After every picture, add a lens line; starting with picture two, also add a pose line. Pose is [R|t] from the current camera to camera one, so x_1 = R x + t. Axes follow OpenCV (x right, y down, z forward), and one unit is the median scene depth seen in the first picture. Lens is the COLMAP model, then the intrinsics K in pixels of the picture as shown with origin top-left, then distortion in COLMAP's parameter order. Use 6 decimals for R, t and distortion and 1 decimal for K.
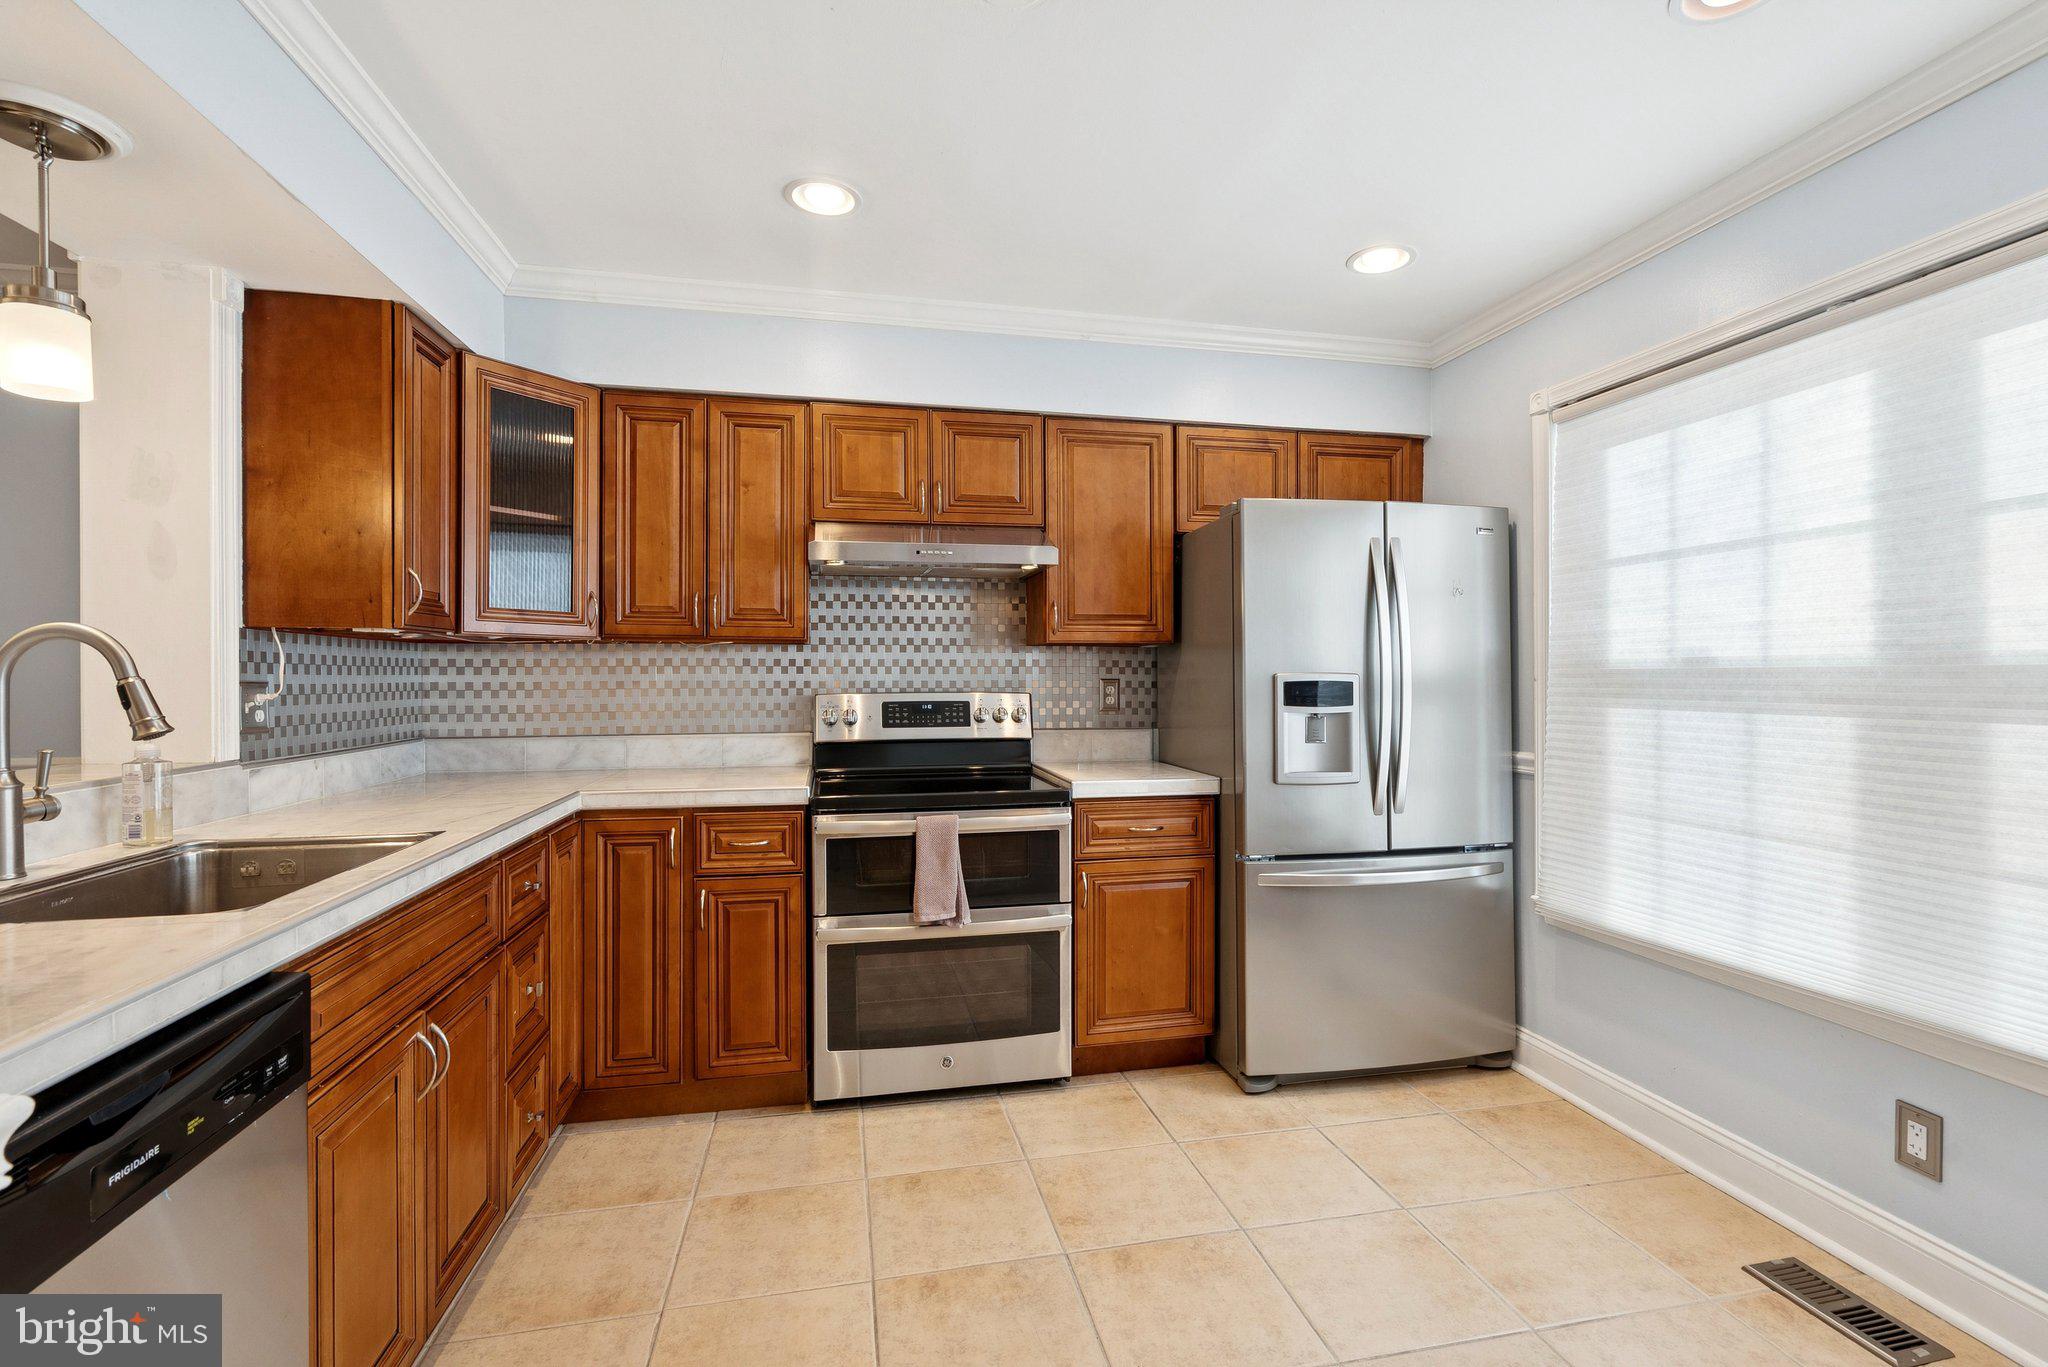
lens RADIAL K [[937.2, 0, 1028.2], [0, 937.2, 674.9], [0, 0, 1]] dist [-0.000522, 0.000366]
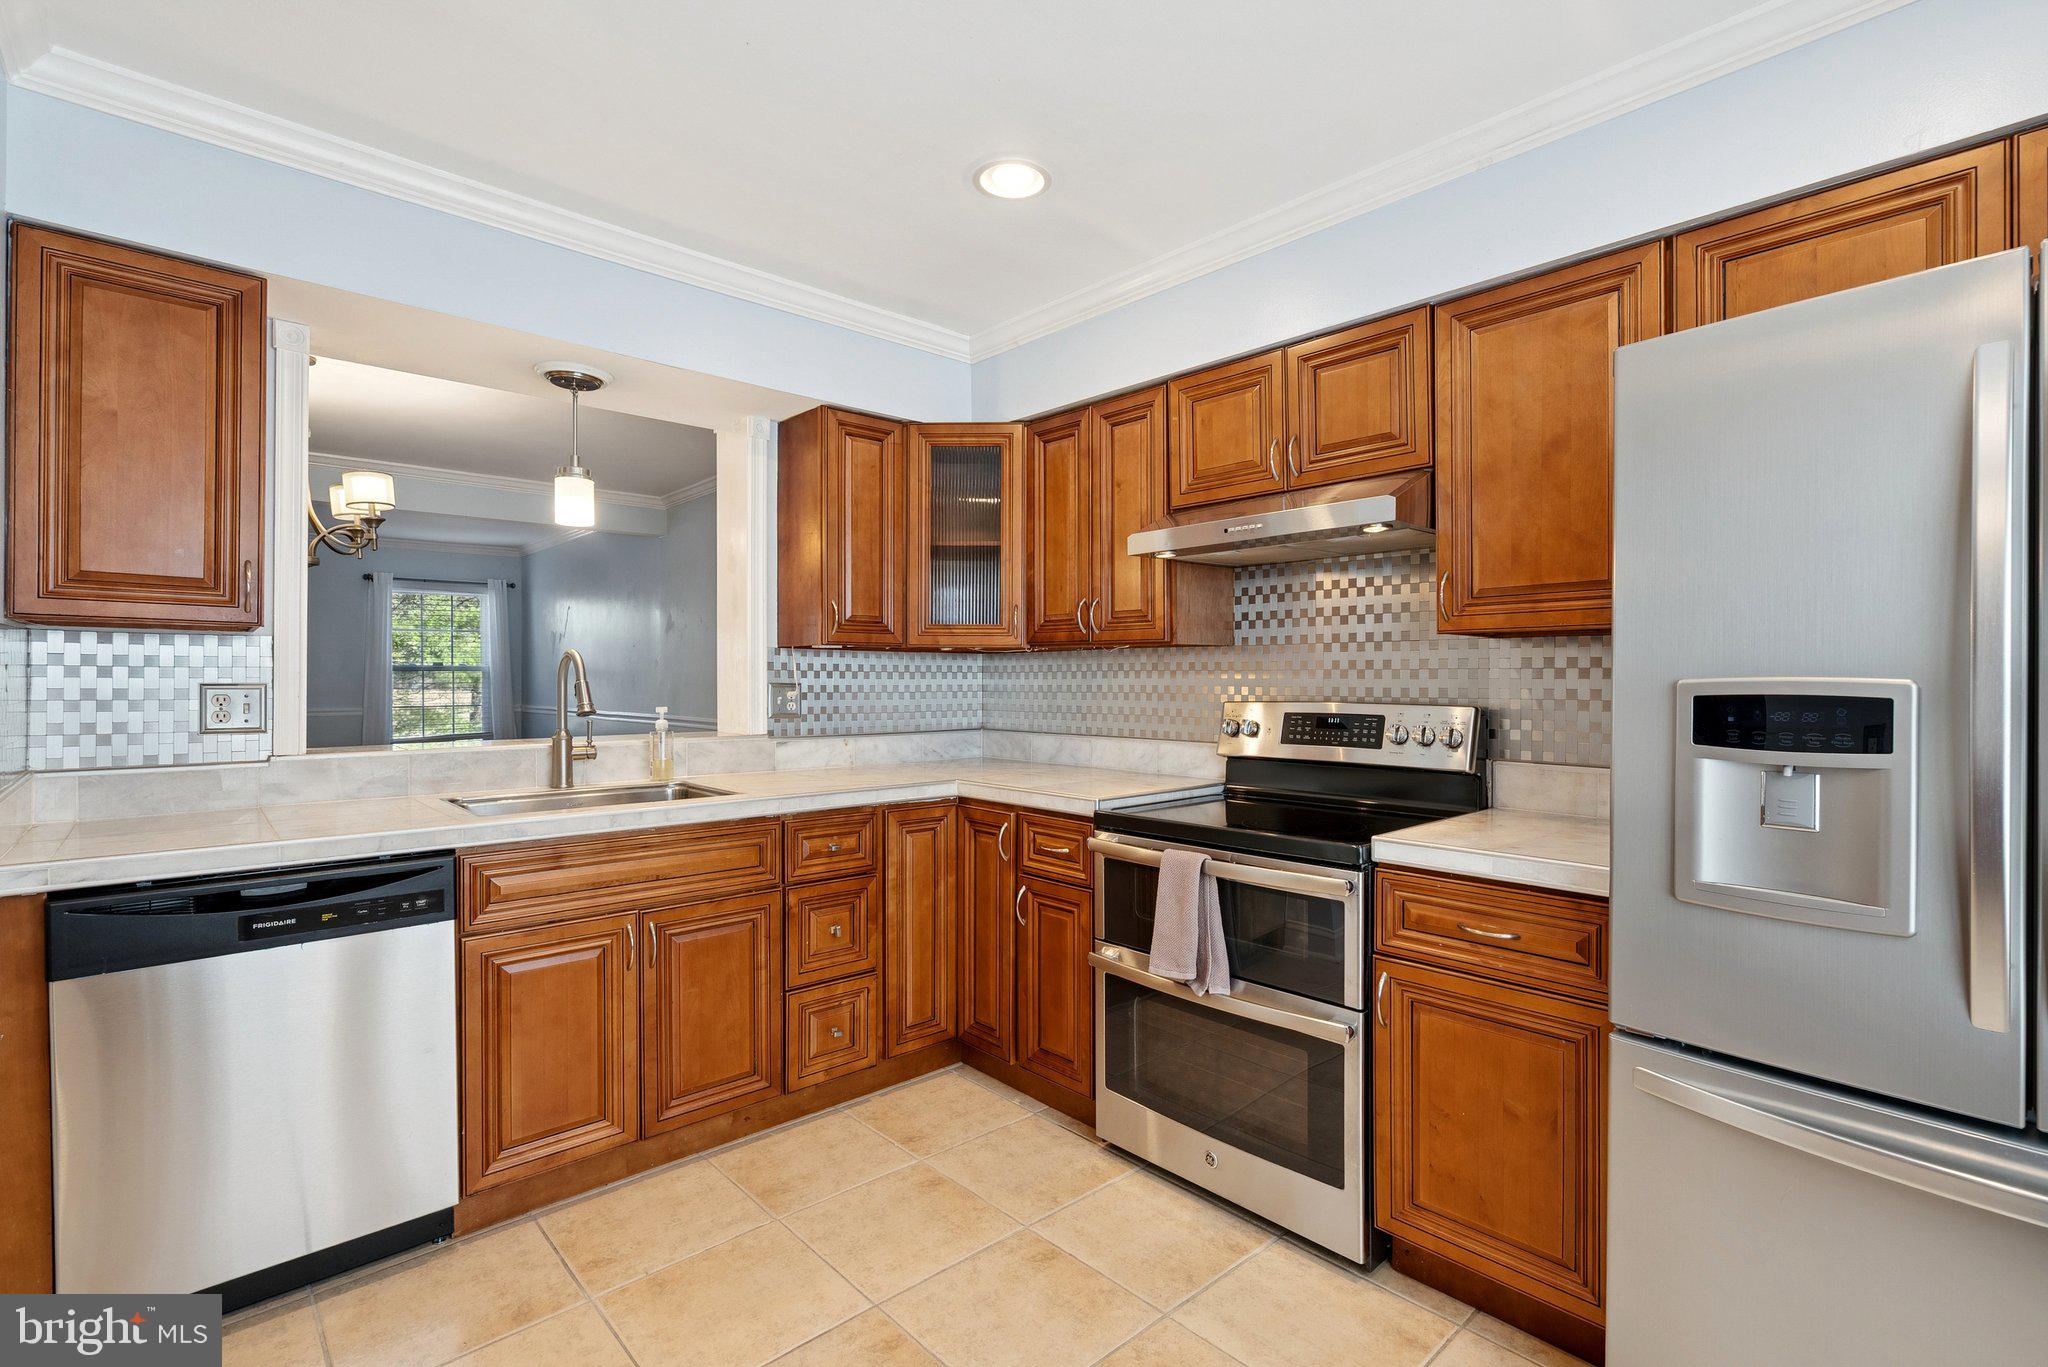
lens RADIAL K [[937.2, 0, 1028.3], [0, 937.2, 682.1], [0, 0, 1]] dist [-0.000522, 0.000366]
pose [[0.511766, 0.004947, -0.859110, 0.490976], [-0.001355, 0.999987, 0.004951, -0.002044], [0.859124, -0.001369, 0.511766, 0.421891]]
